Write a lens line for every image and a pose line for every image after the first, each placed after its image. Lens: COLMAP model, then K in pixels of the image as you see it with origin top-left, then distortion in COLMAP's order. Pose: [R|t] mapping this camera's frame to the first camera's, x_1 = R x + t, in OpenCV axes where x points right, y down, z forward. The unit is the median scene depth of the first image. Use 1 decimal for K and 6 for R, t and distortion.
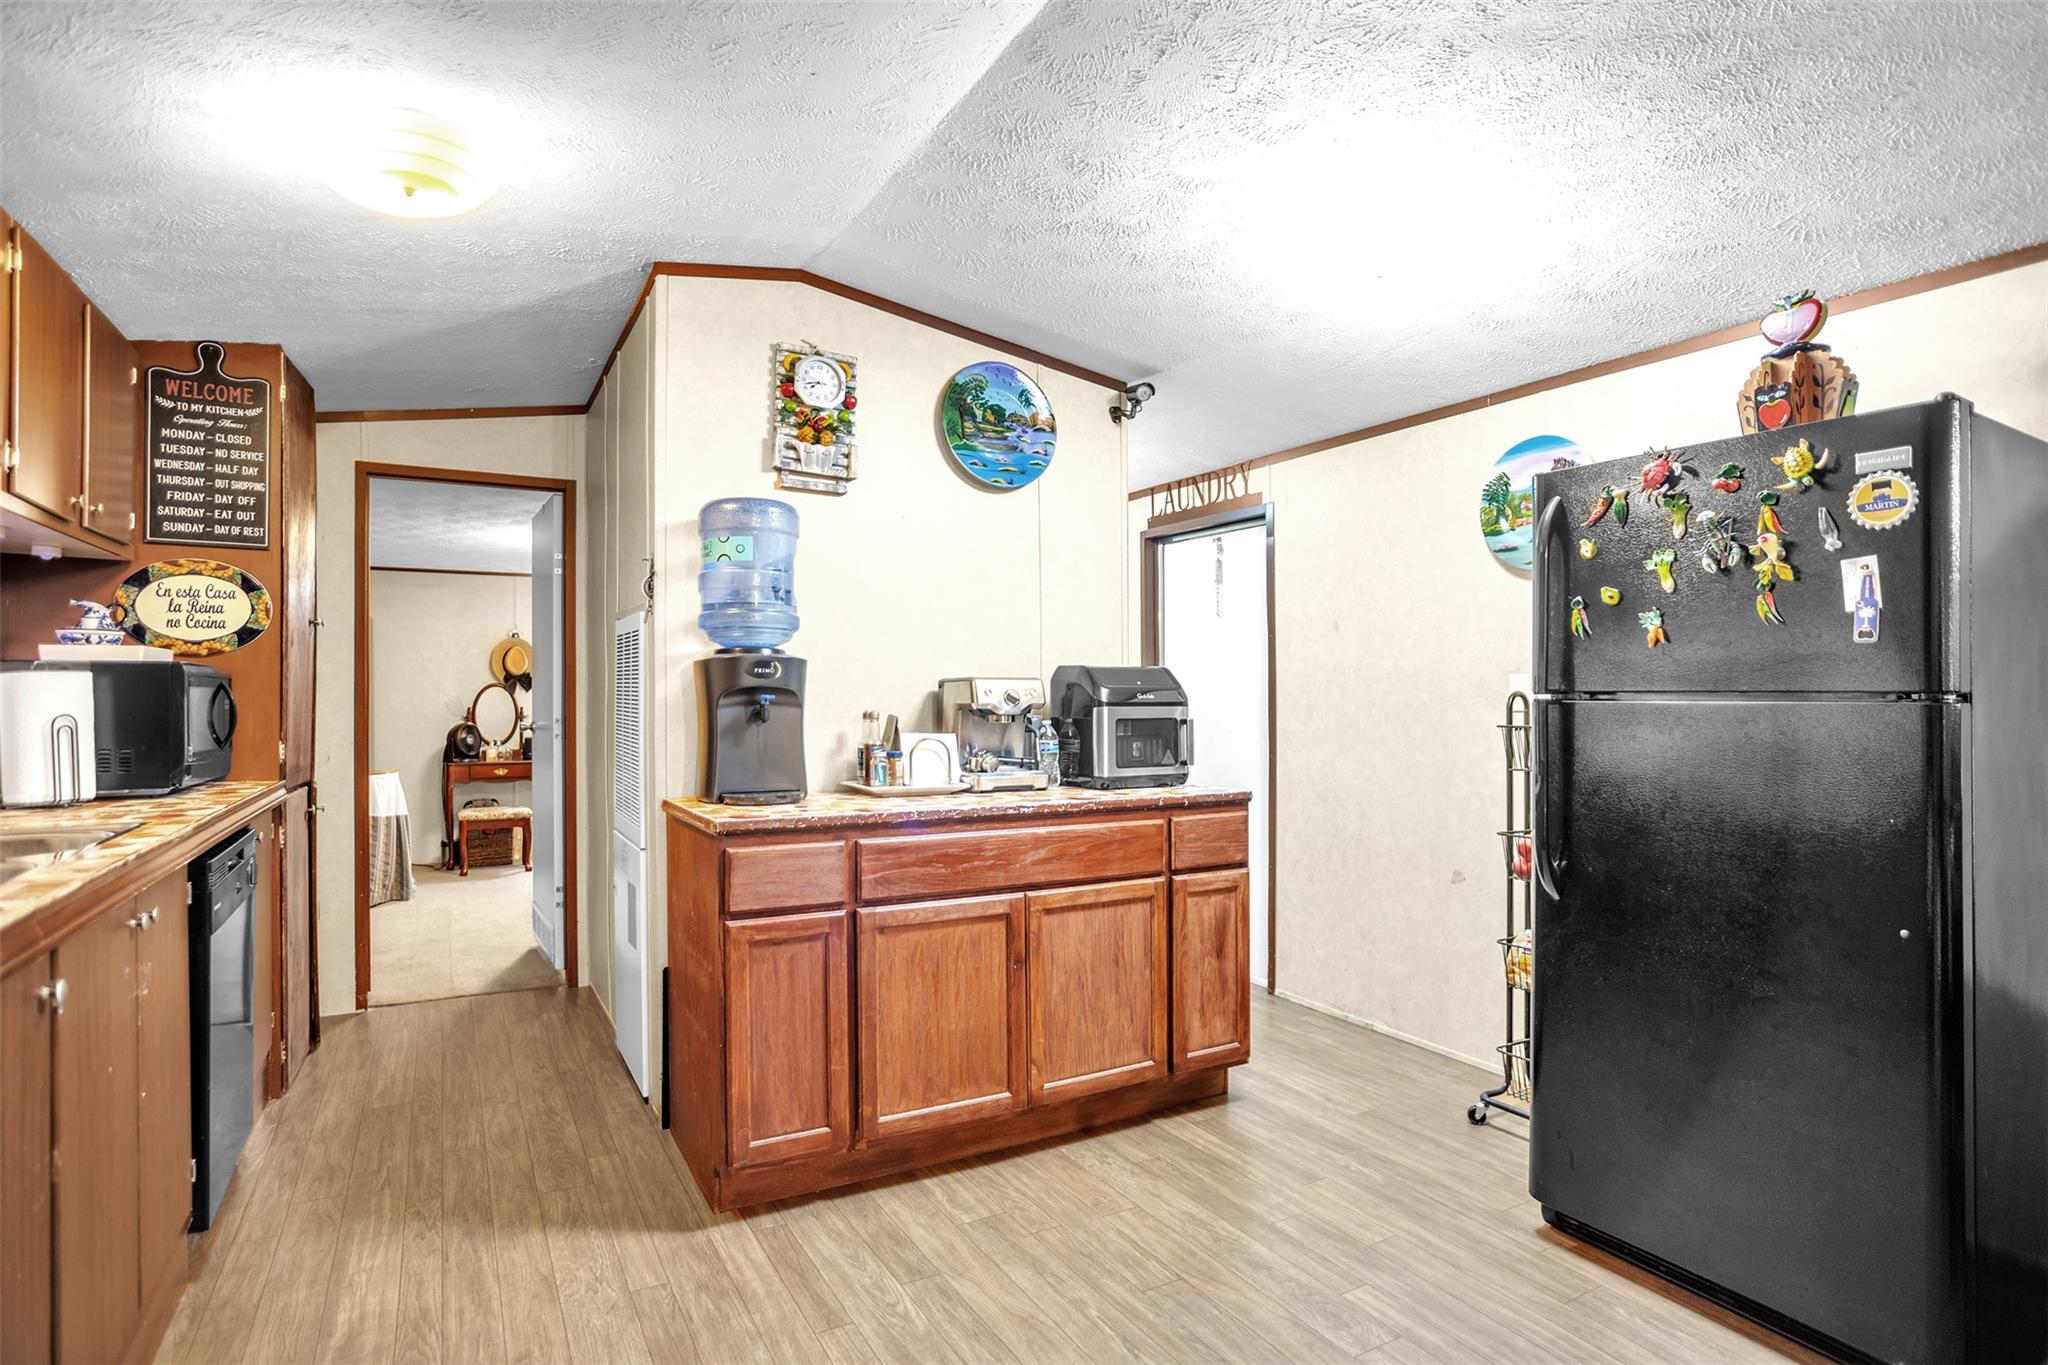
lens RADIAL K [[1022.8, 0, 1008.9], [0, 1022.8, 702.5], [0, 0, 1]] dist [-0.022192, 0.000120]
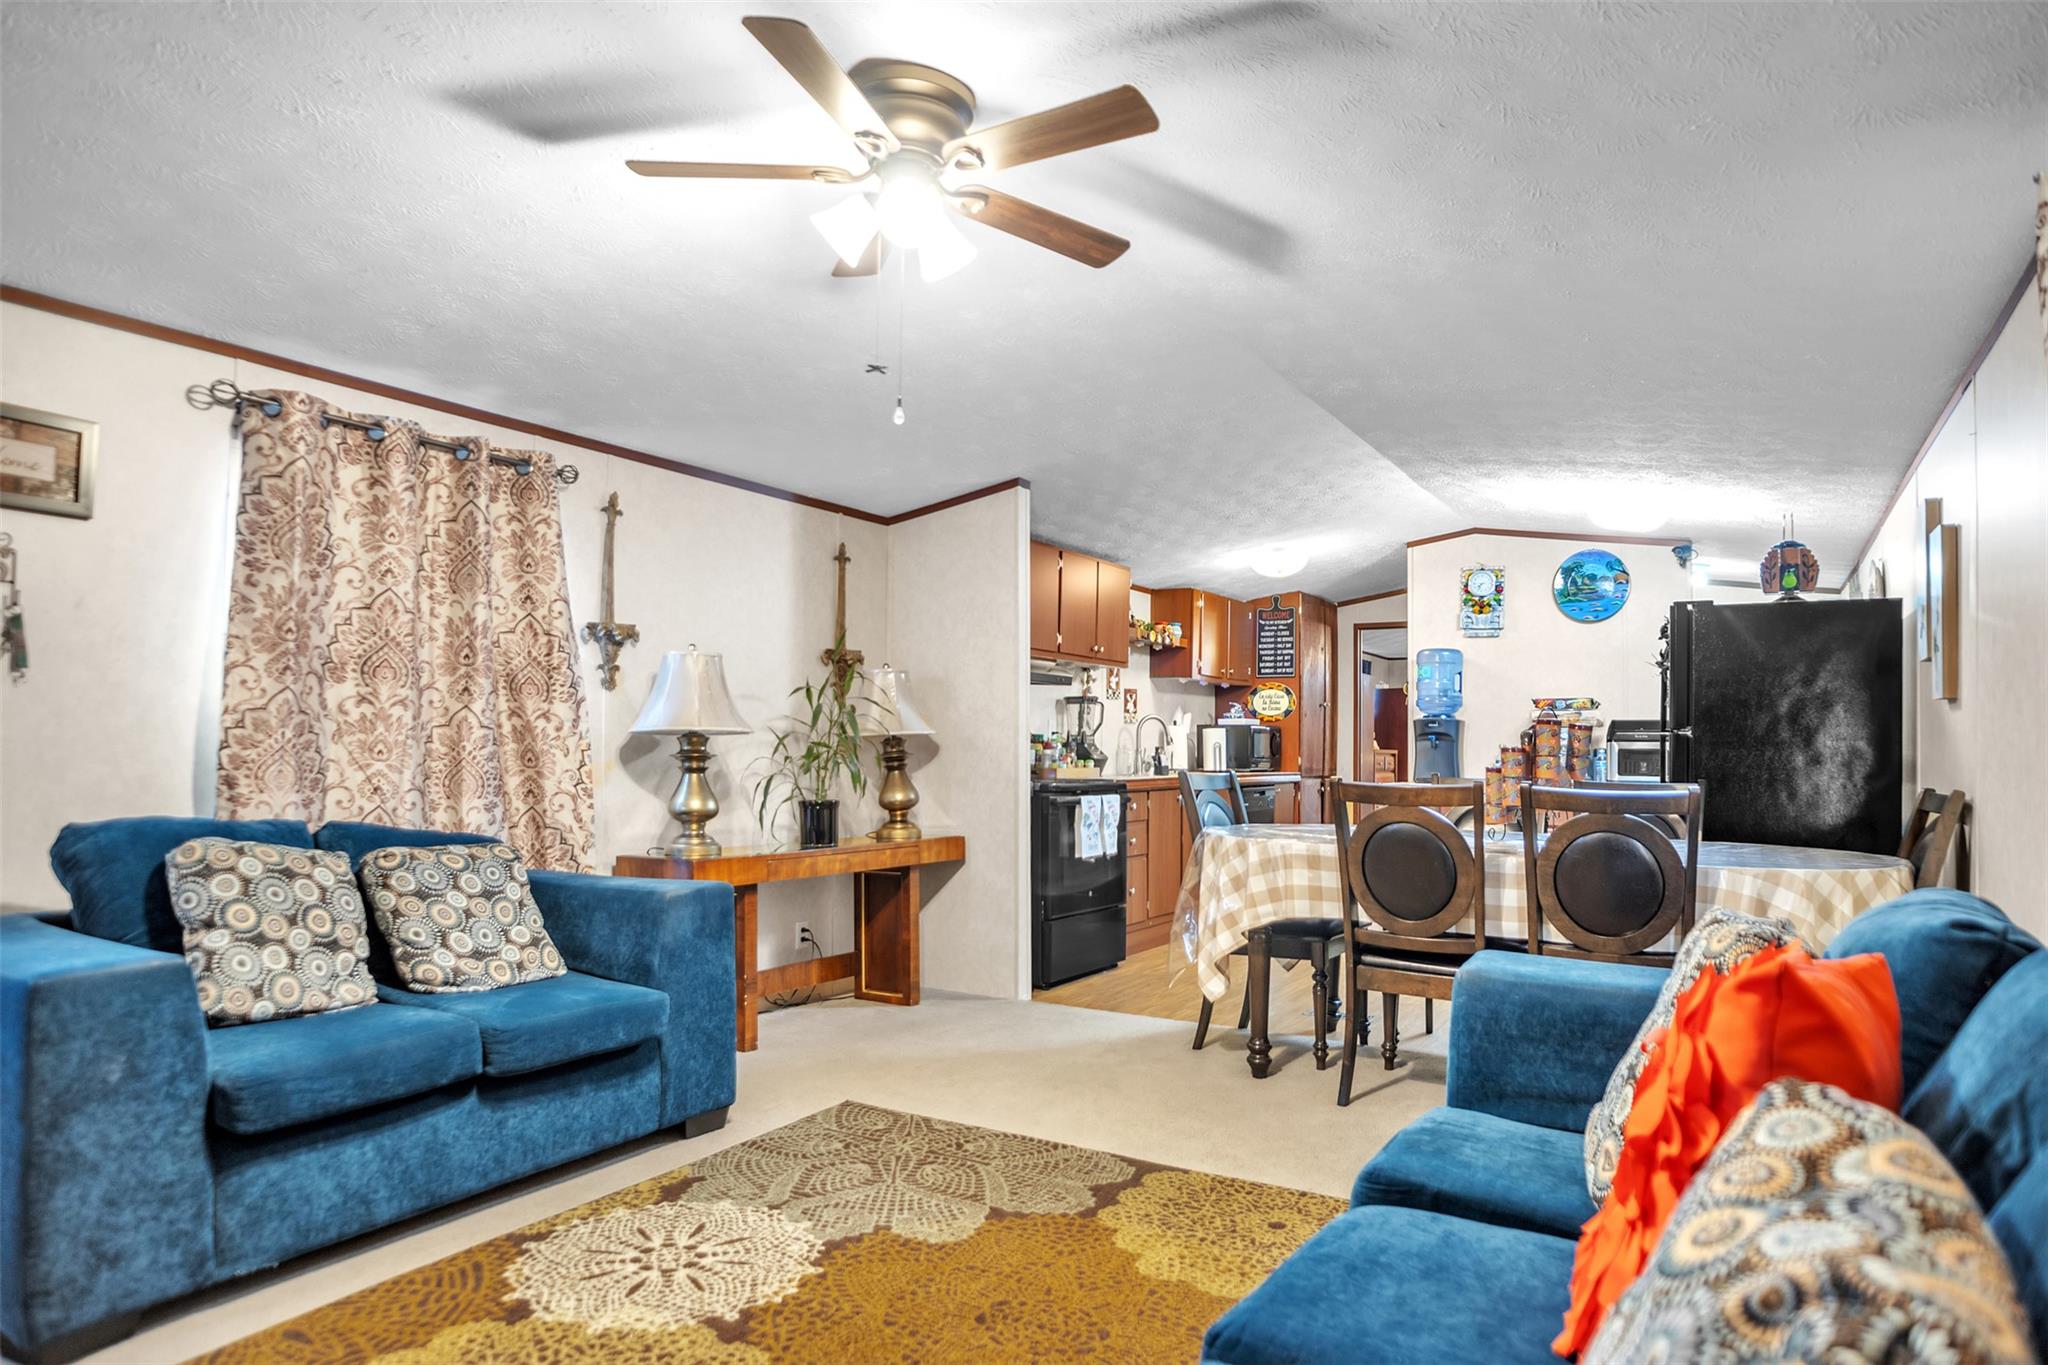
lens RADIAL K [[1187.2, 0, 1071.6], [0, 1187.2, 752.4], [0, 0, 1]] dist [-0.052809, 0.009299]
pose [[0.521681, 0.008254, -0.853100, 1.420818], [-0.012864, 0.999916, 0.001808, 0.030556], [0.853043, 0.010031, 0.521744, -0.941139]]
